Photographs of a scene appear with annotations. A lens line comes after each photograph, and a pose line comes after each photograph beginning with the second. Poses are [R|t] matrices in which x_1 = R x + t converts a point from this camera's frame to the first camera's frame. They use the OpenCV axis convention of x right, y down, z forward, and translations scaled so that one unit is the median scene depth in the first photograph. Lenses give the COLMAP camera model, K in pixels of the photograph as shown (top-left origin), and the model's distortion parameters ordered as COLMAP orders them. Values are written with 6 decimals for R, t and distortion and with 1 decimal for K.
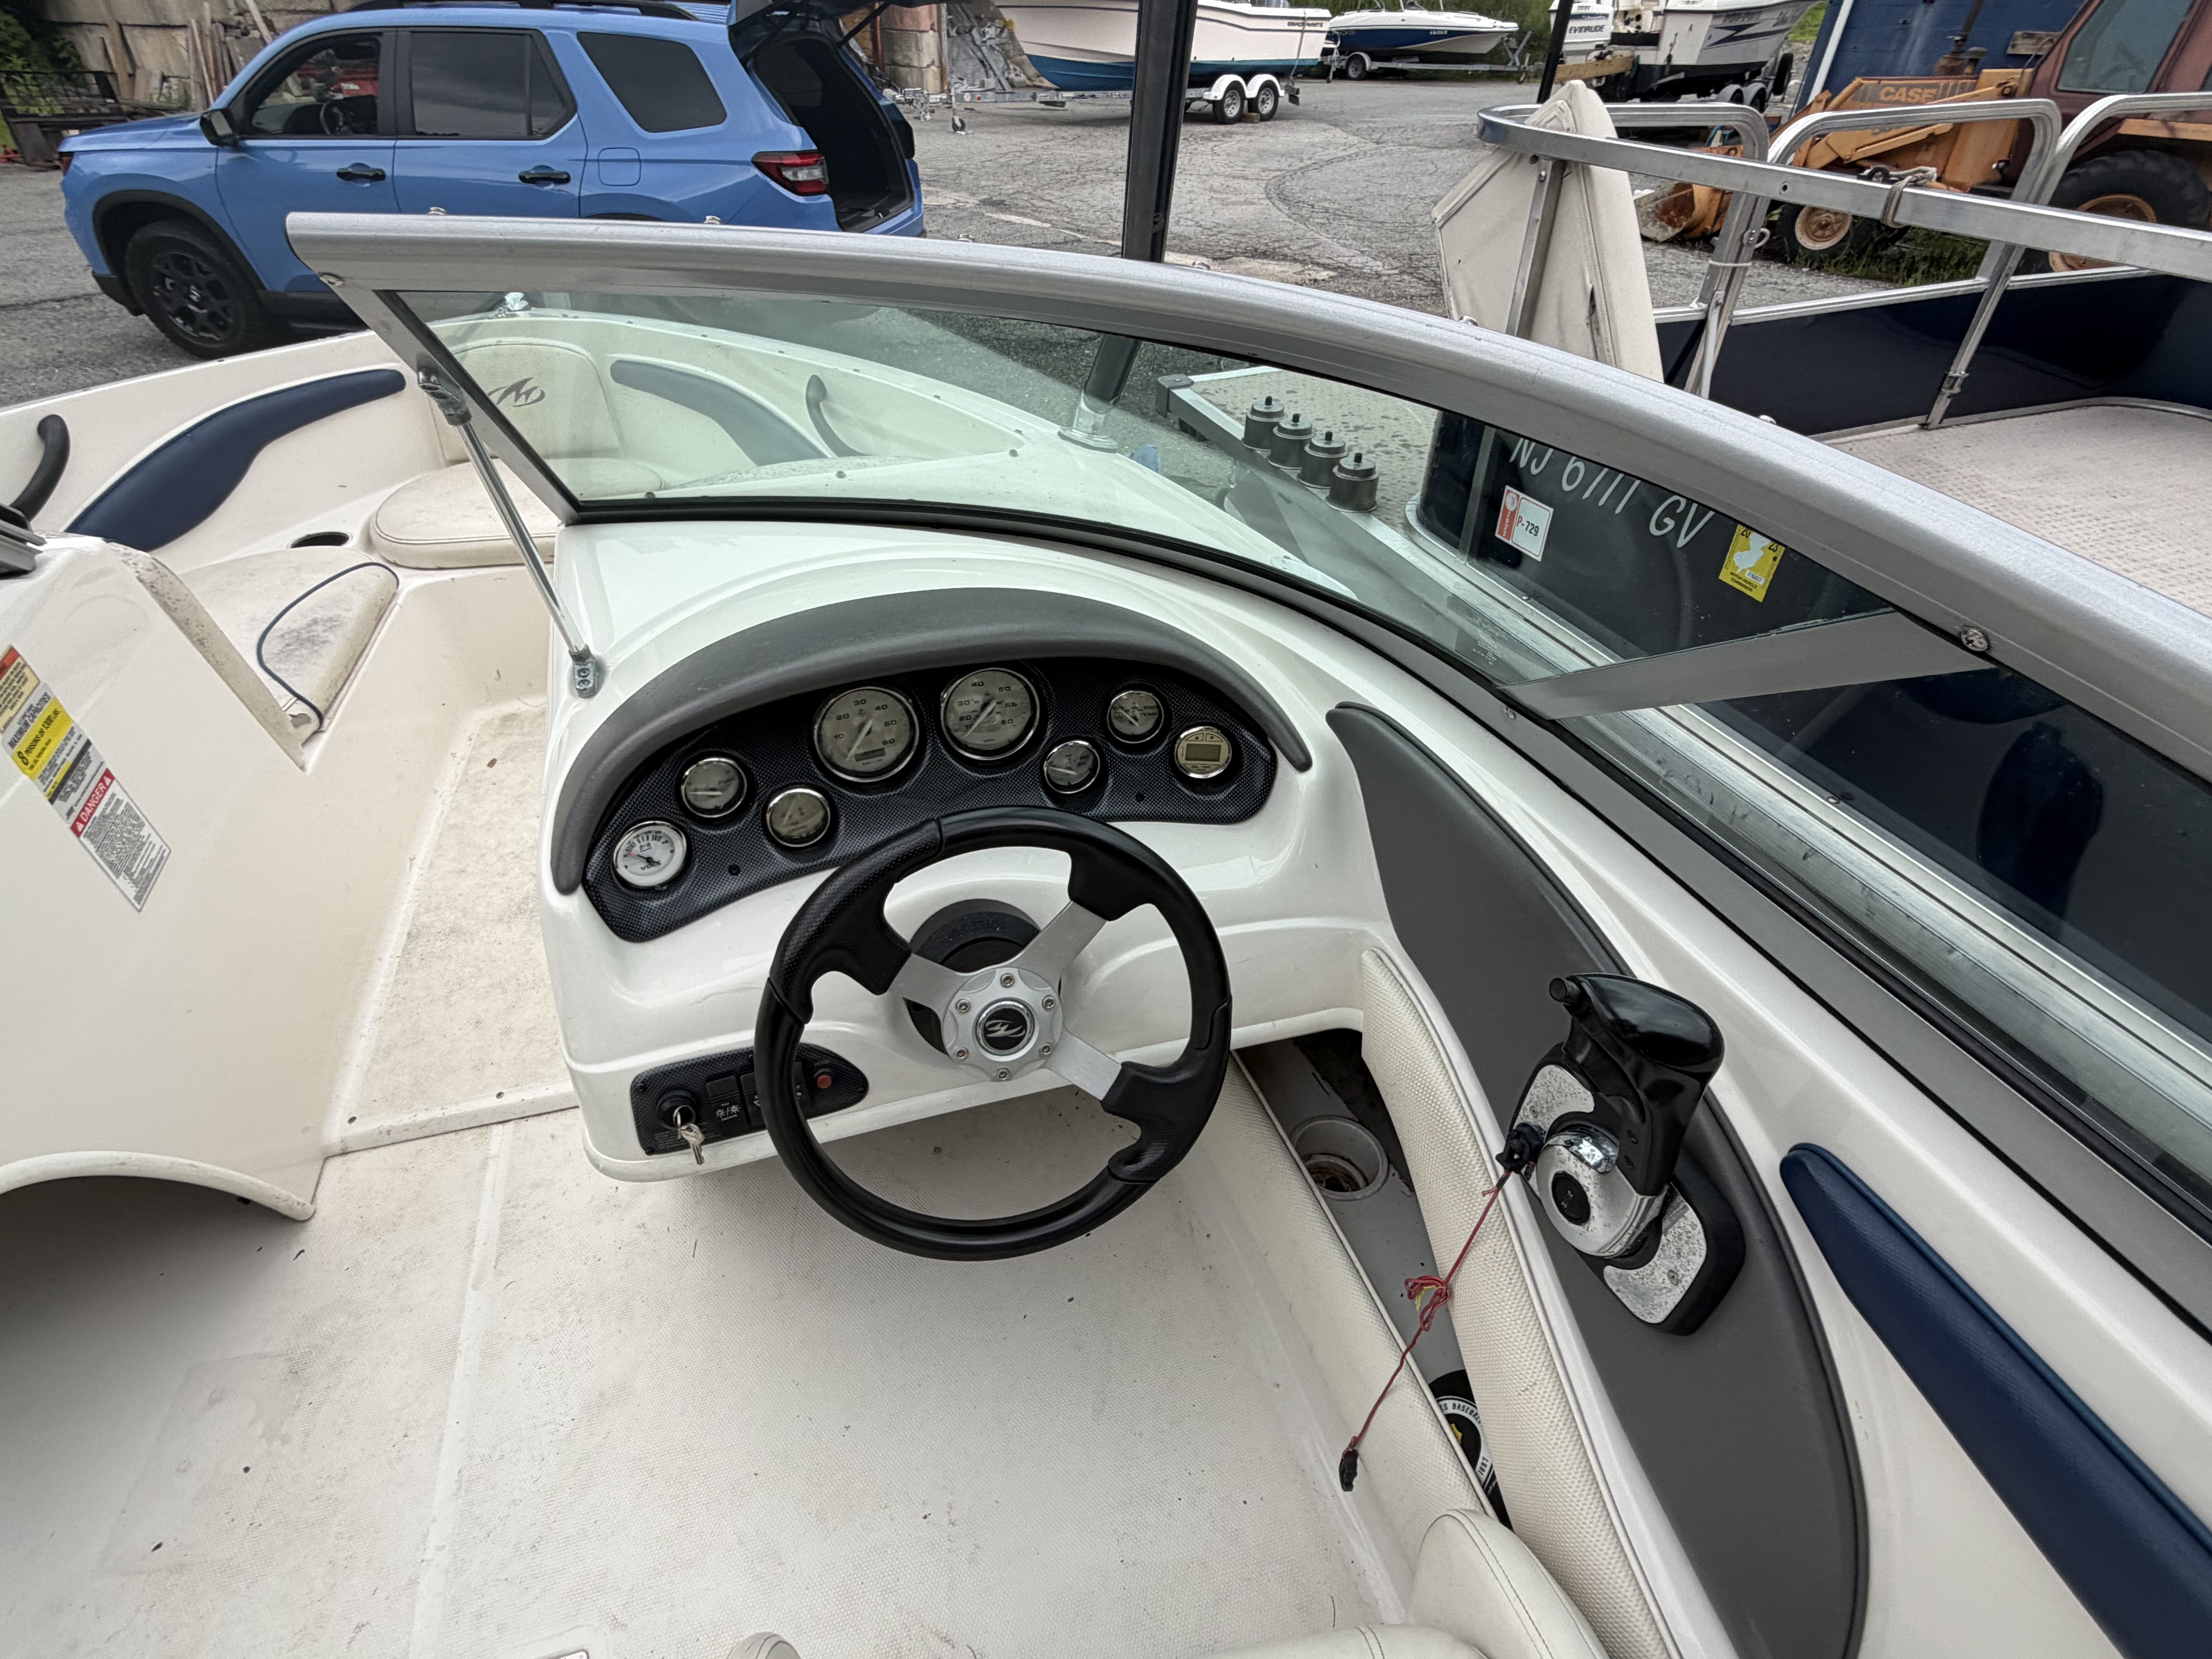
lens RADIAL K [[1123.6, 0, 1094.4], [0, 1123.6, 823.8], [0, 0, 1]] dist [0.001725, -0.001007]
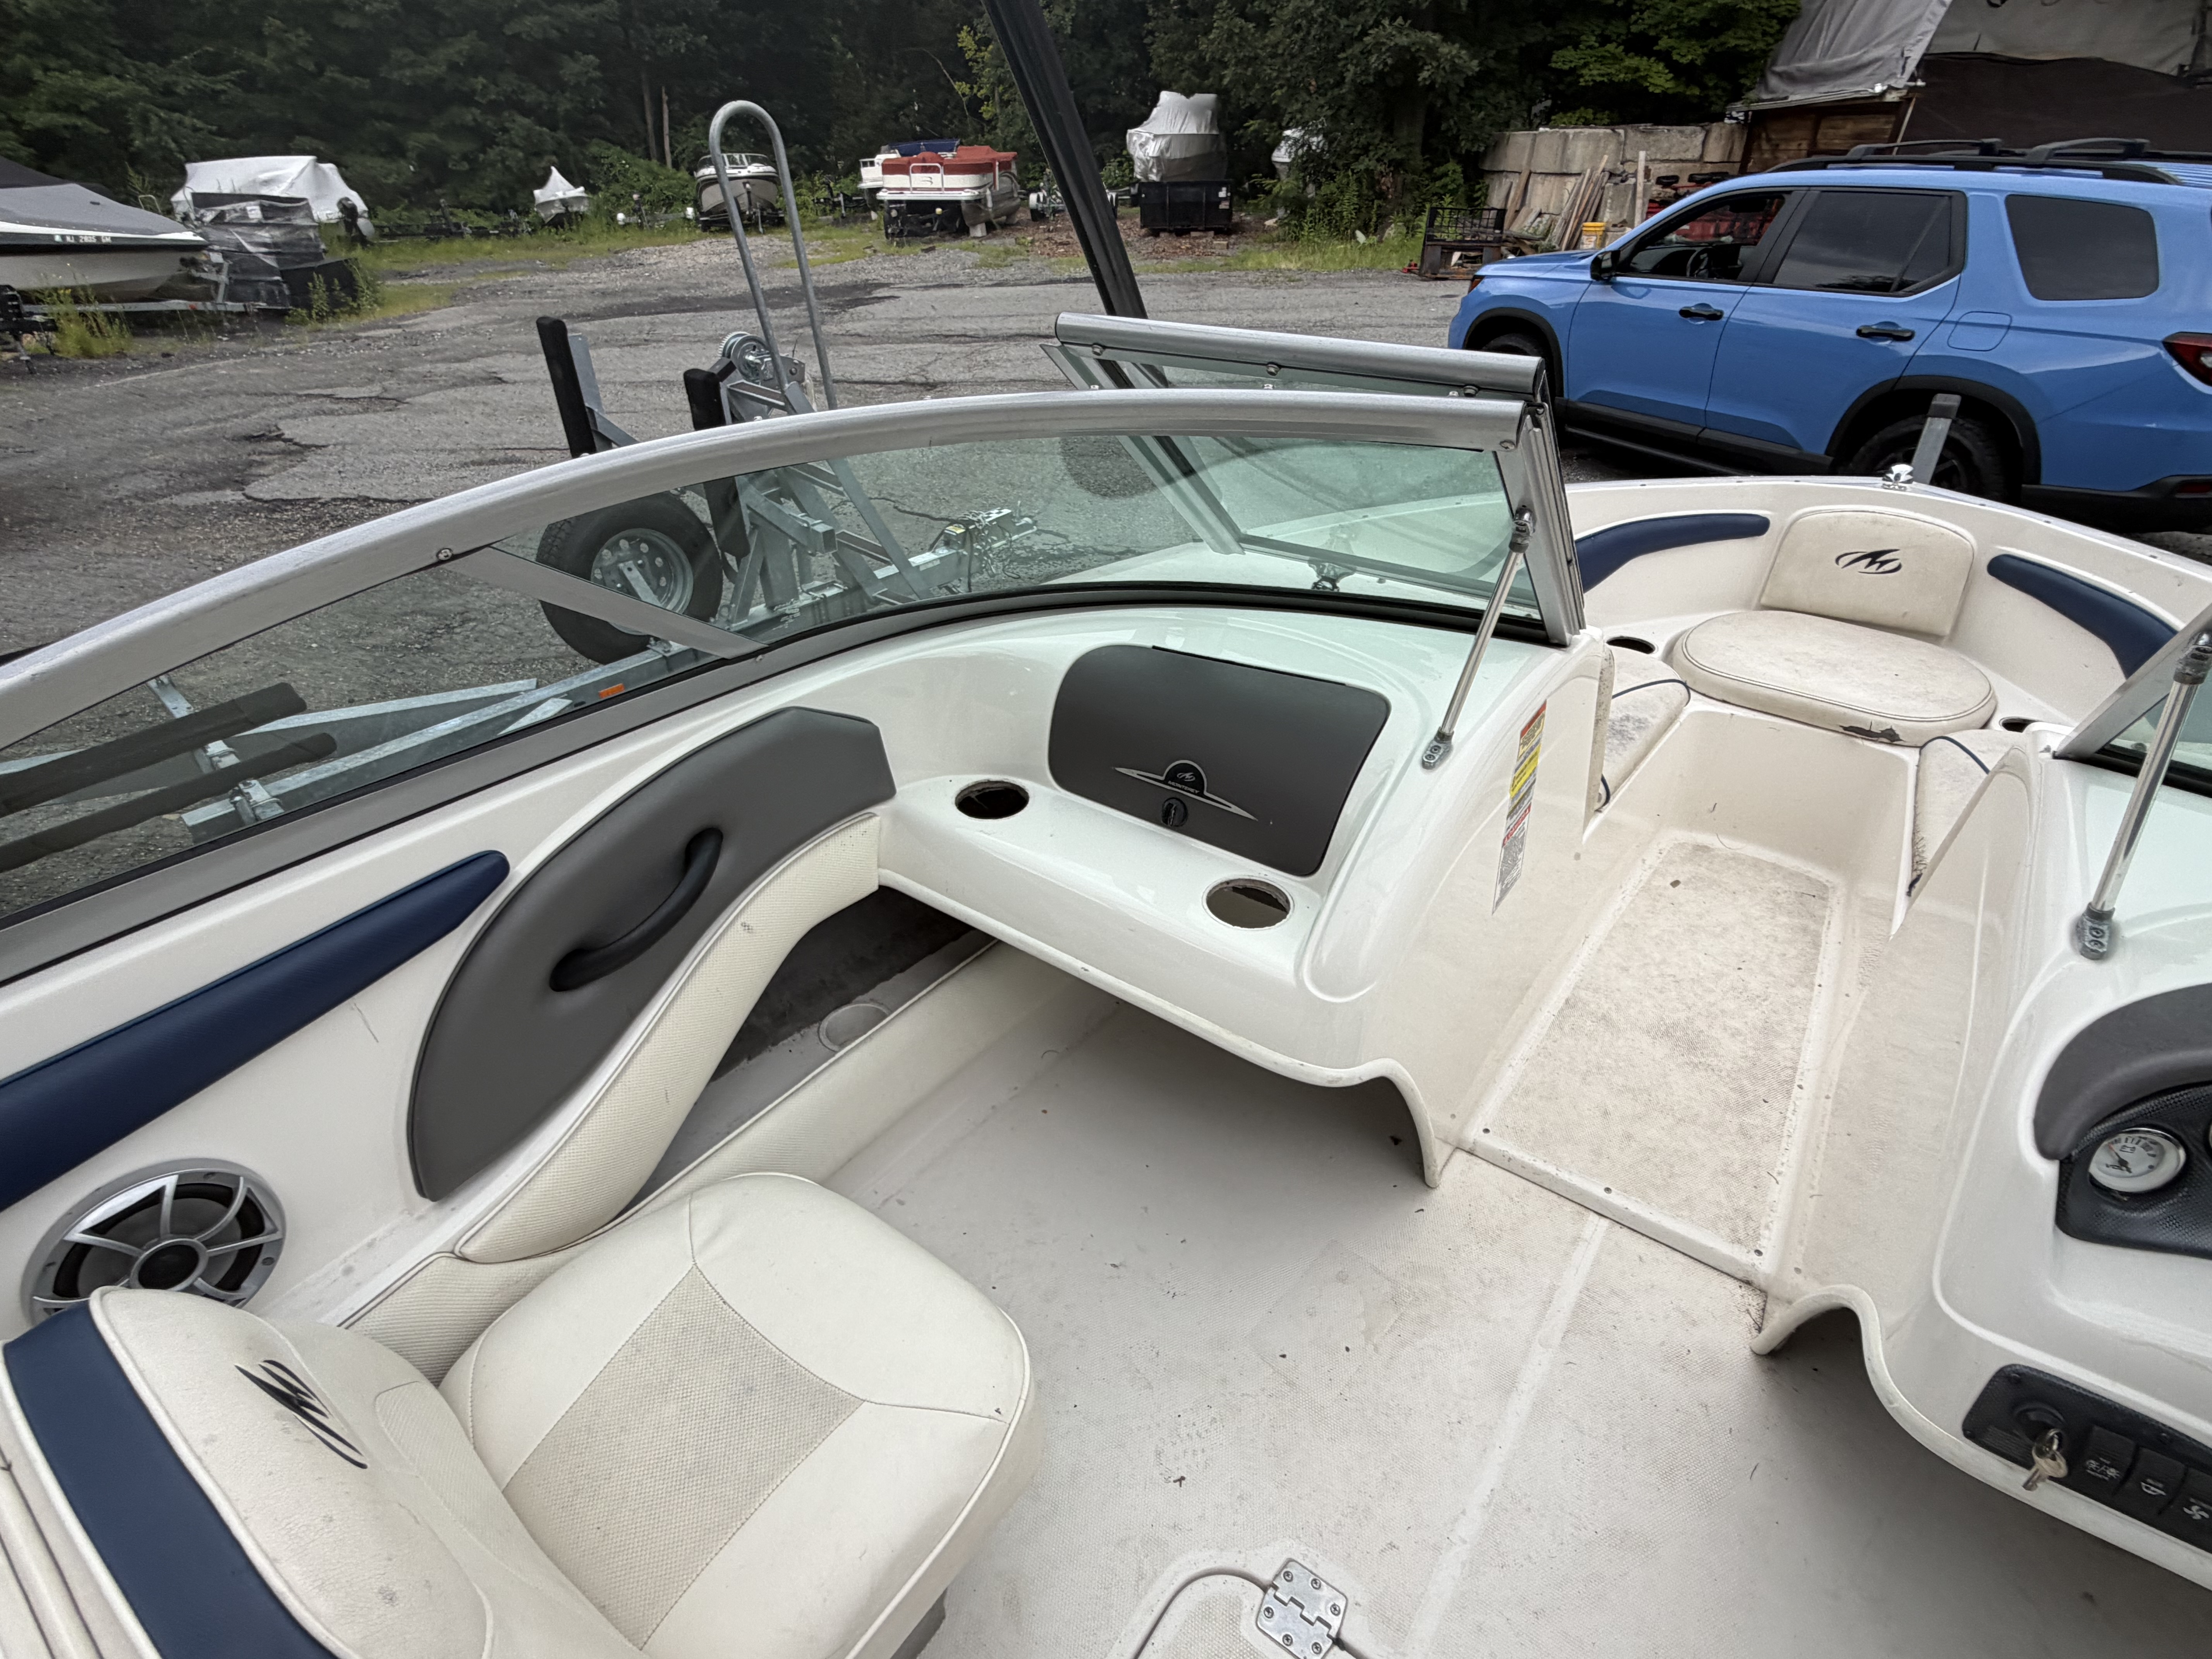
lens RADIAL K [[1123.6, 0, 1094.4], [0, 1123.6, 823.8], [0, 0, 1]] dist [0.001725, -0.001007]
pose [[0.602686, 0.401416, -0.689663, -0.177856], [-0.461571, 0.880374, 0.109059, 0.035368], [0.650939, 0.252600, 0.715871, -0.123377]]
